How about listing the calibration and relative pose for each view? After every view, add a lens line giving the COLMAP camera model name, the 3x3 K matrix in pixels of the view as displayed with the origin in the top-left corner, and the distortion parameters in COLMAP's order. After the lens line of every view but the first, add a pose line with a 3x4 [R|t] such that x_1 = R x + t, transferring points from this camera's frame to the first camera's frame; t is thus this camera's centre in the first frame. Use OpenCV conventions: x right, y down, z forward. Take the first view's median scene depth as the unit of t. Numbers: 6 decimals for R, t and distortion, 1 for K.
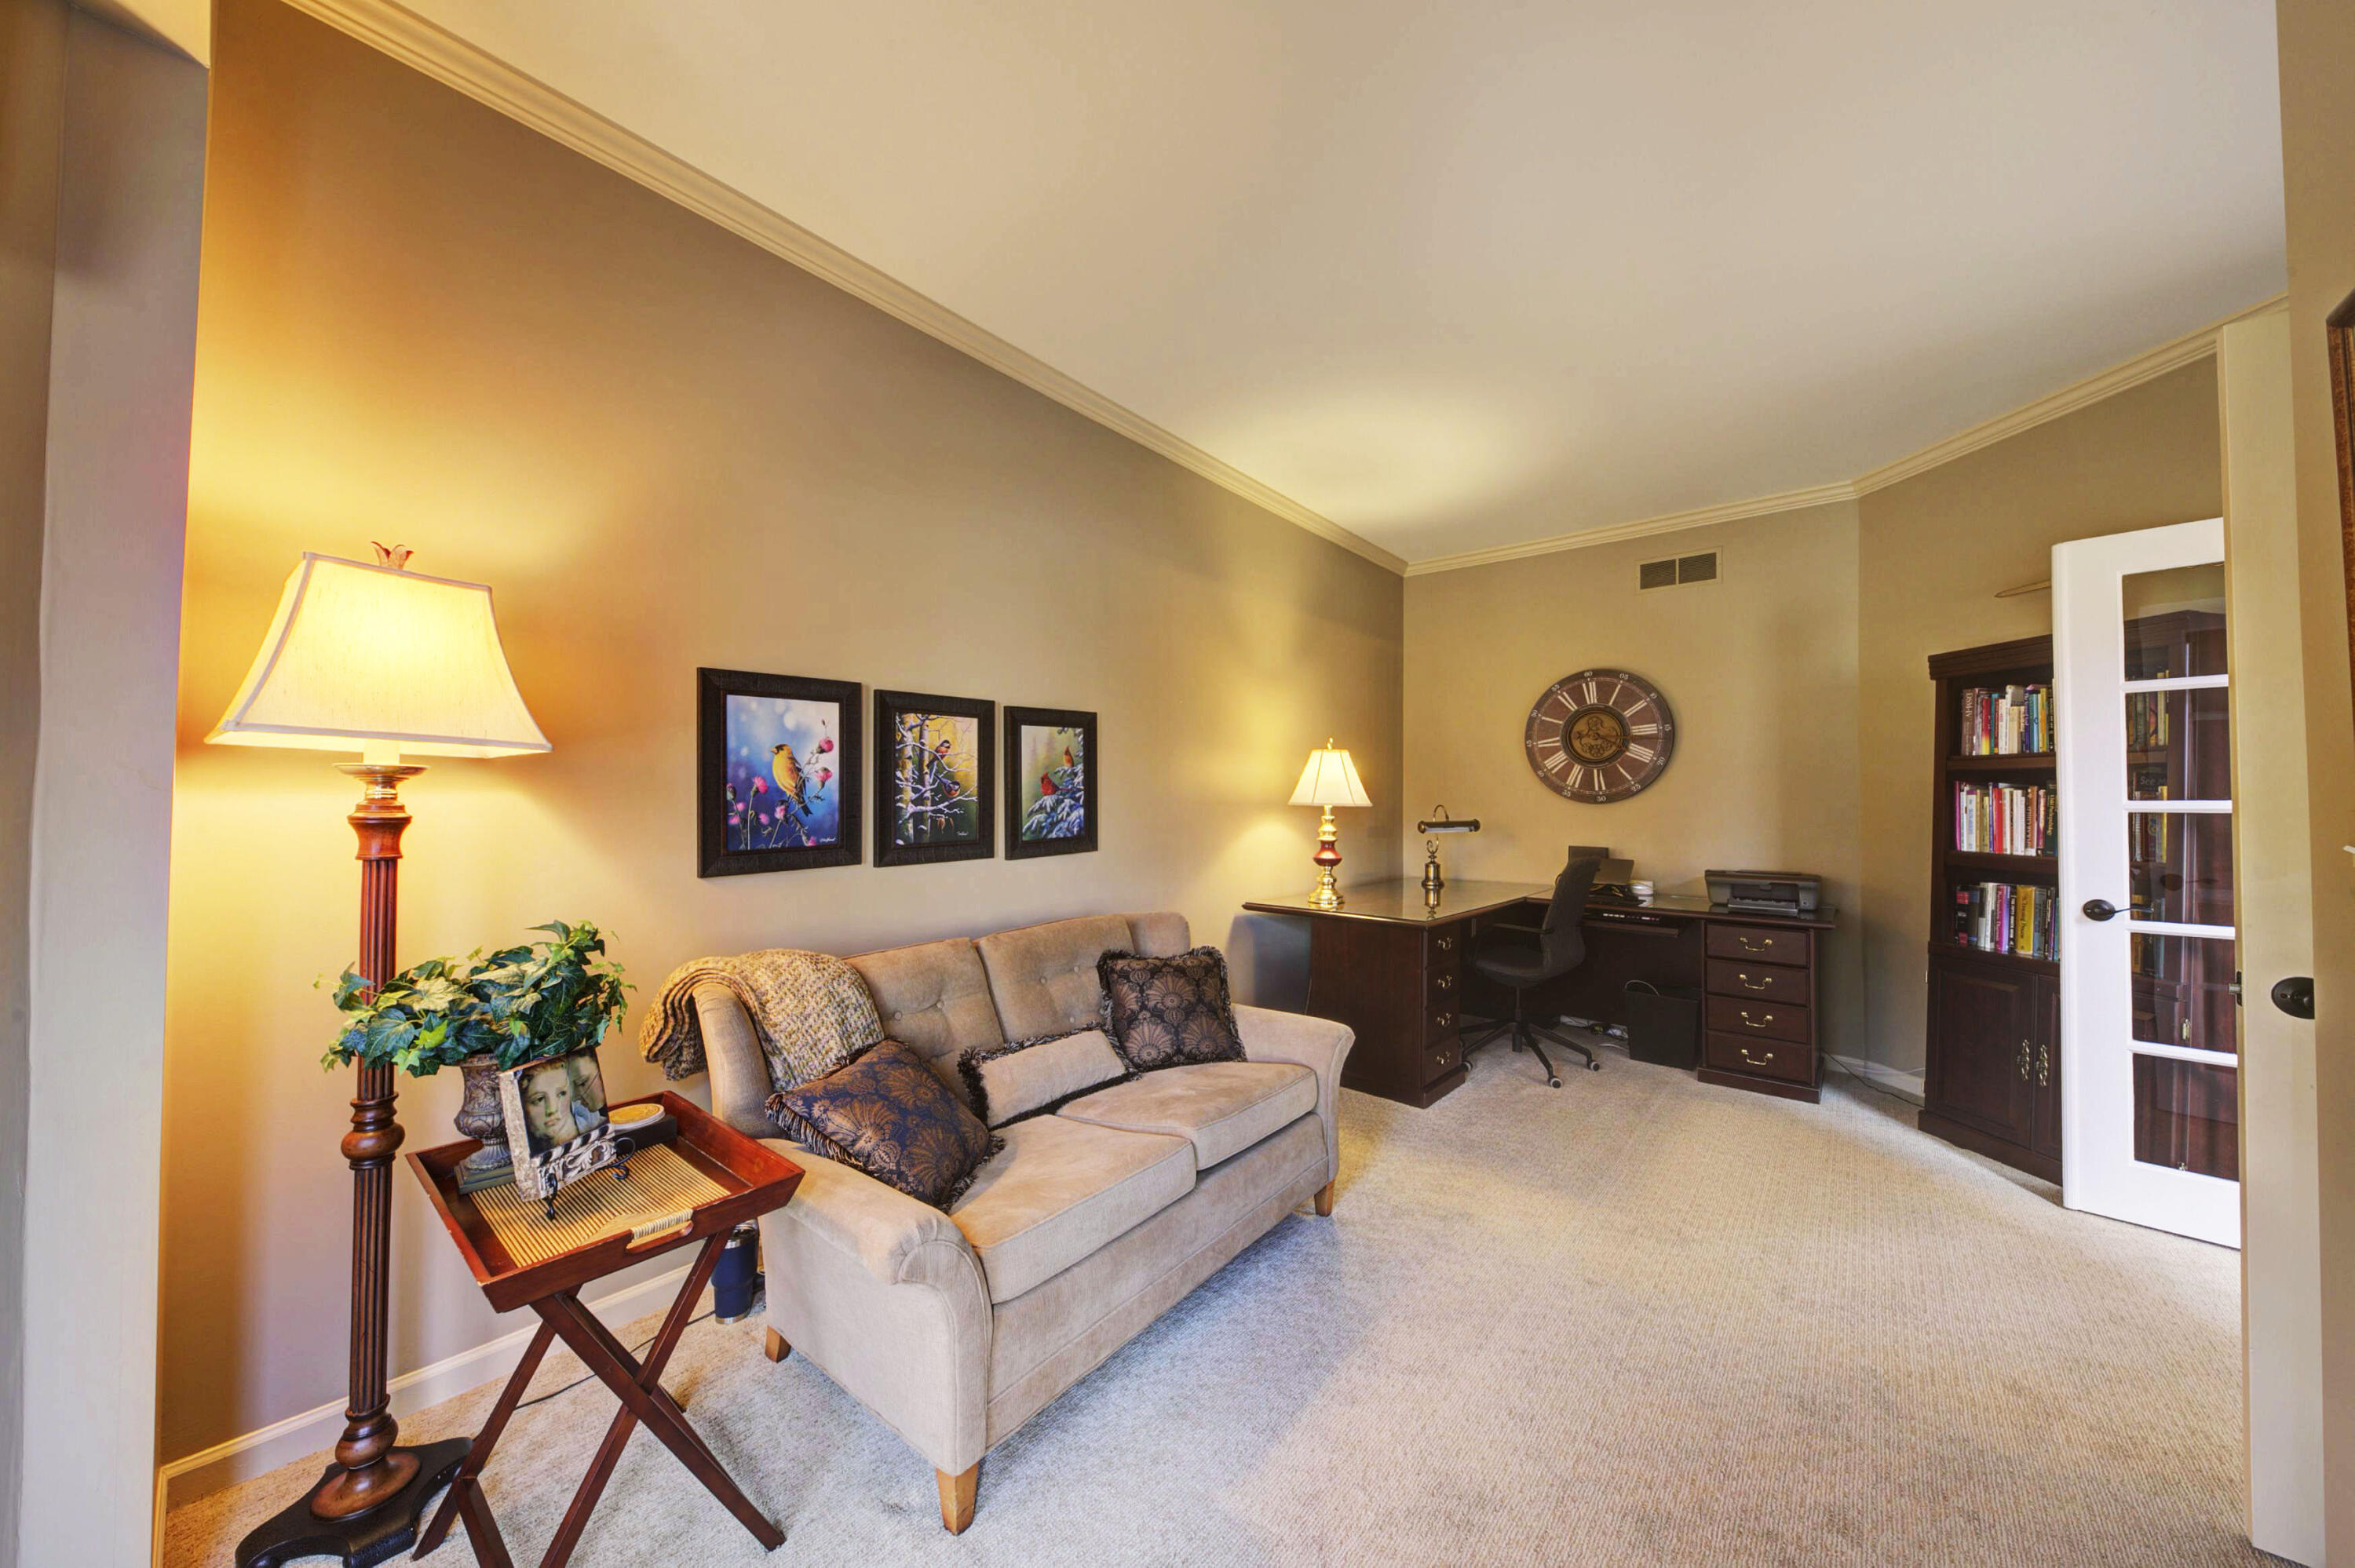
lens RADIAL K [[807.1, 0, 1177.5], [0, 807.1, 789.3], [0, 0, 1]] dist [0.010935, -0.007171]
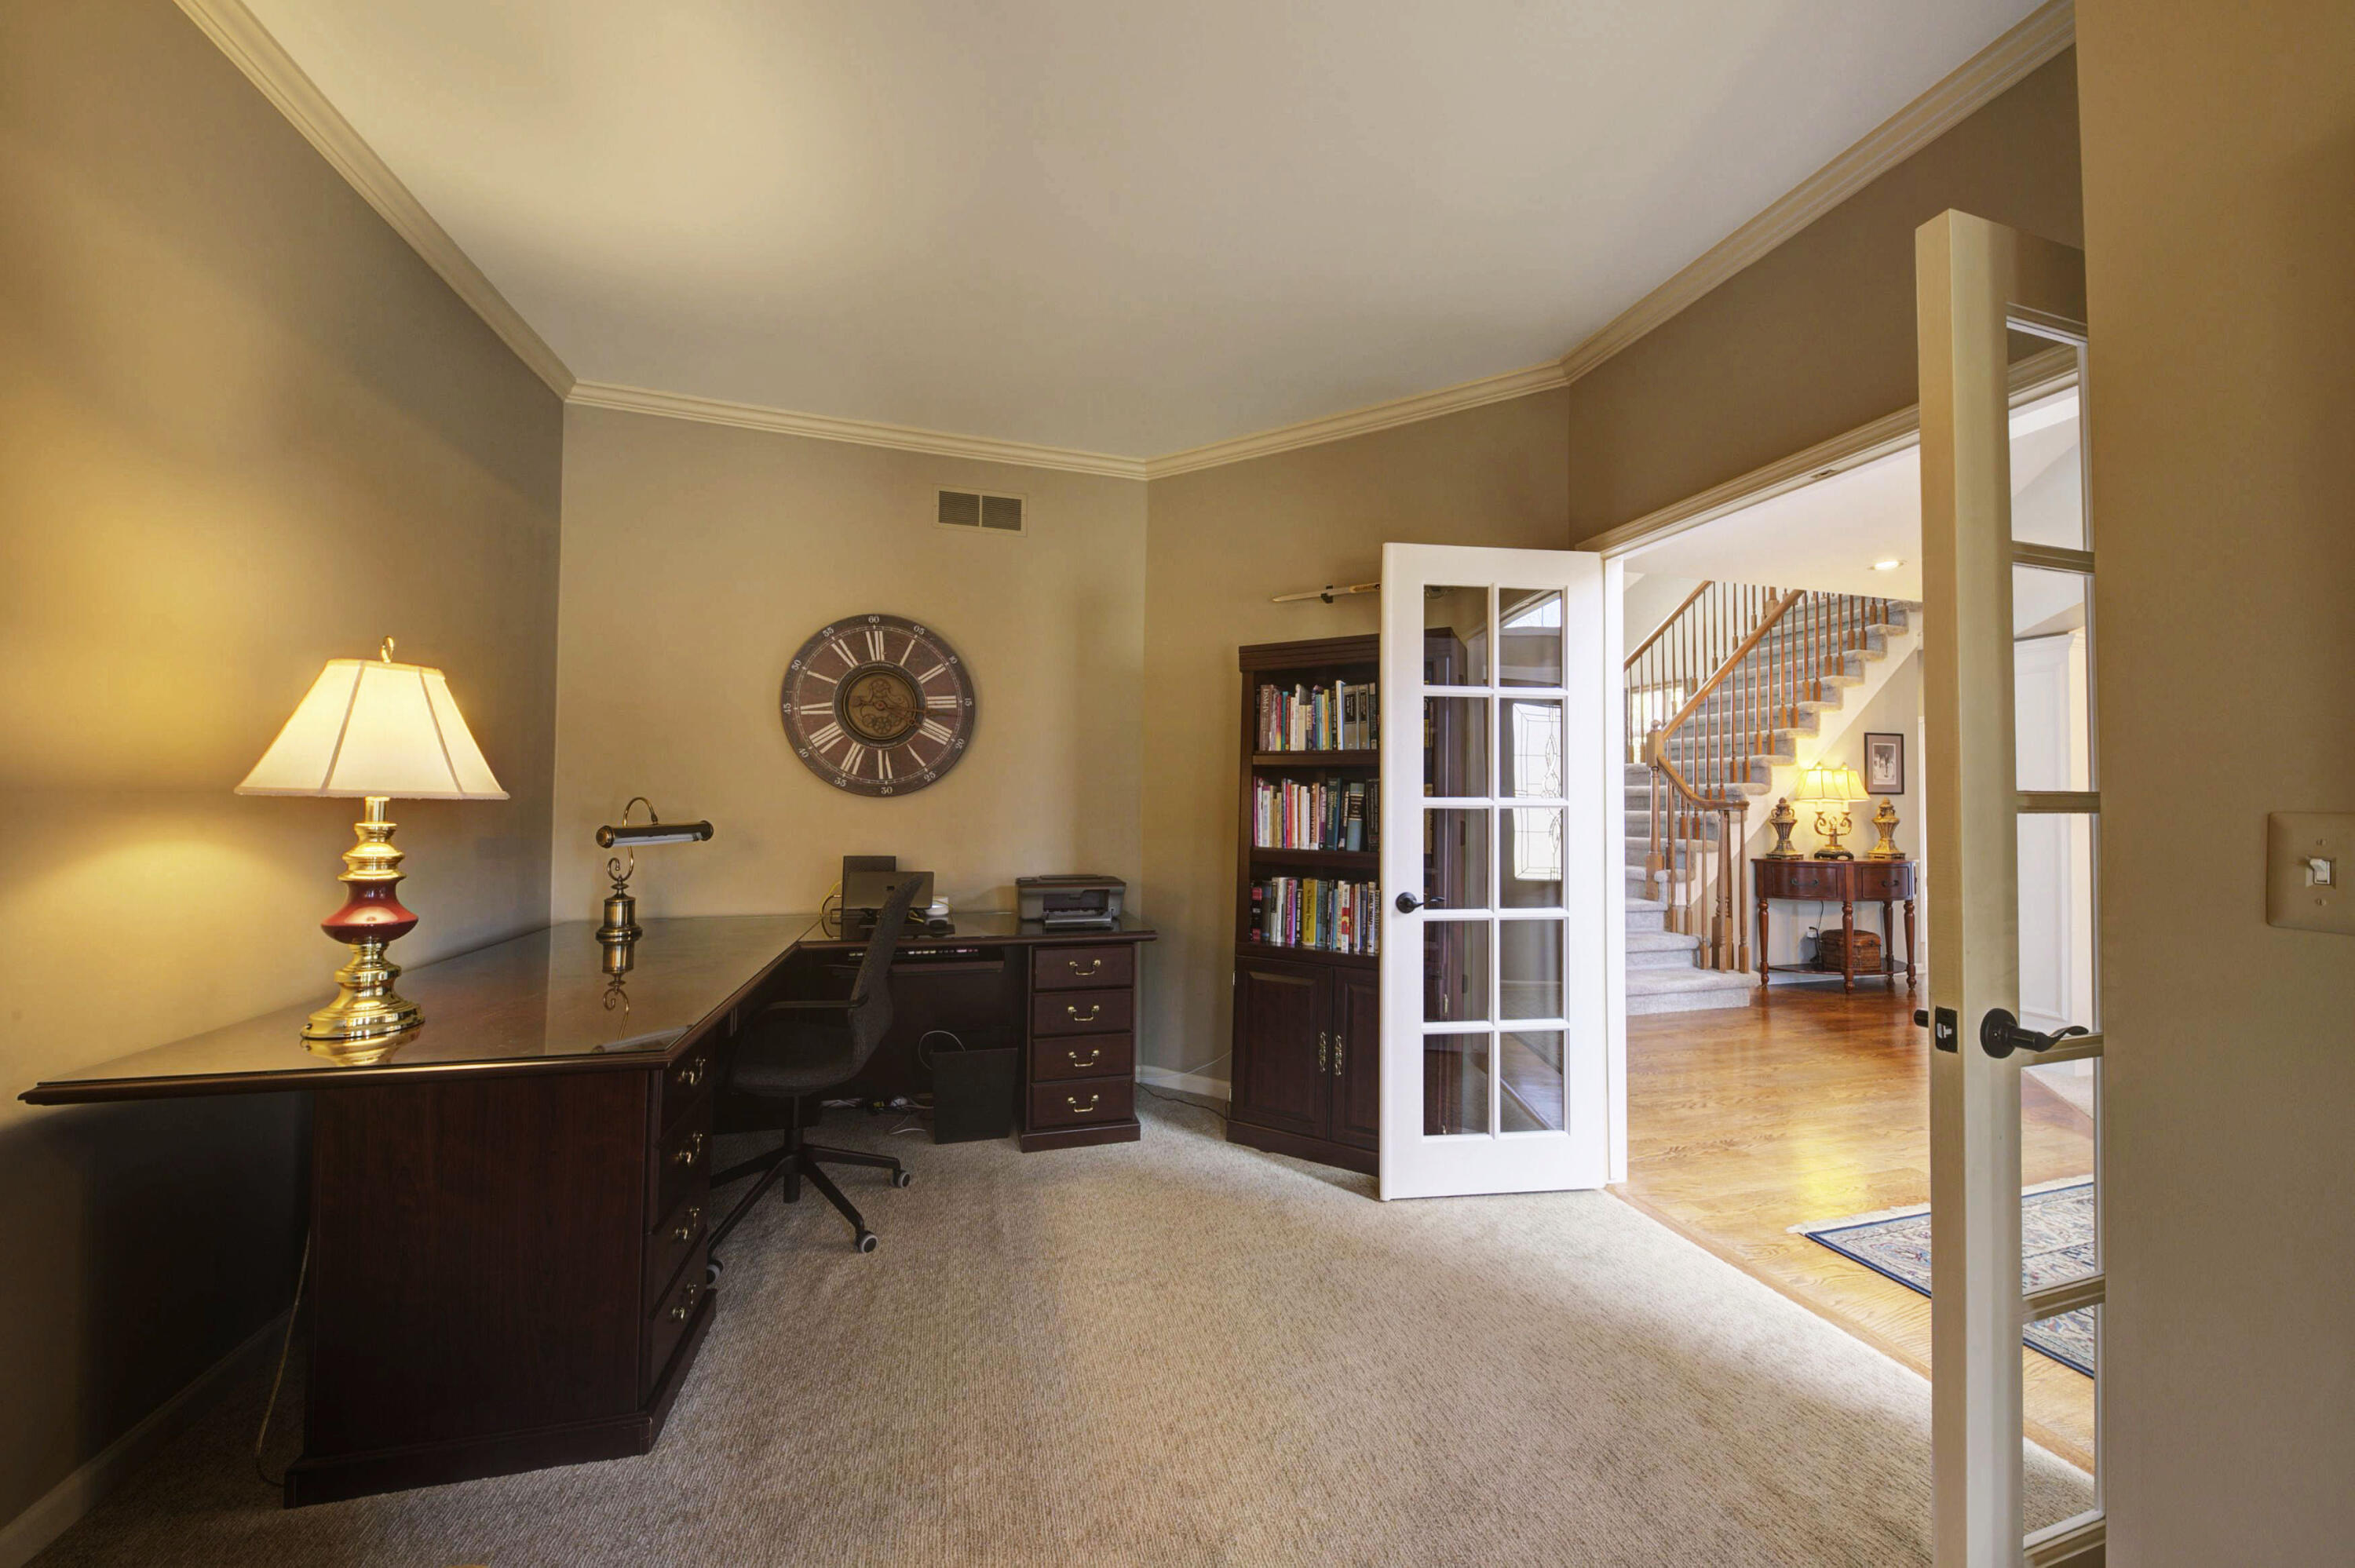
lens RADIAL K [[804.5, 0, 1179.5], [0, 804.5, 785.1], [0, 0, 1]] dist [0.004618, -0.004585]
pose [[0.562199, 0.018315, 0.826799, 0.075196], [-0.021099, 0.999747, -0.007799, 0.007978], [-0.826733, -0.013060, 0.562443, 0.421158]]
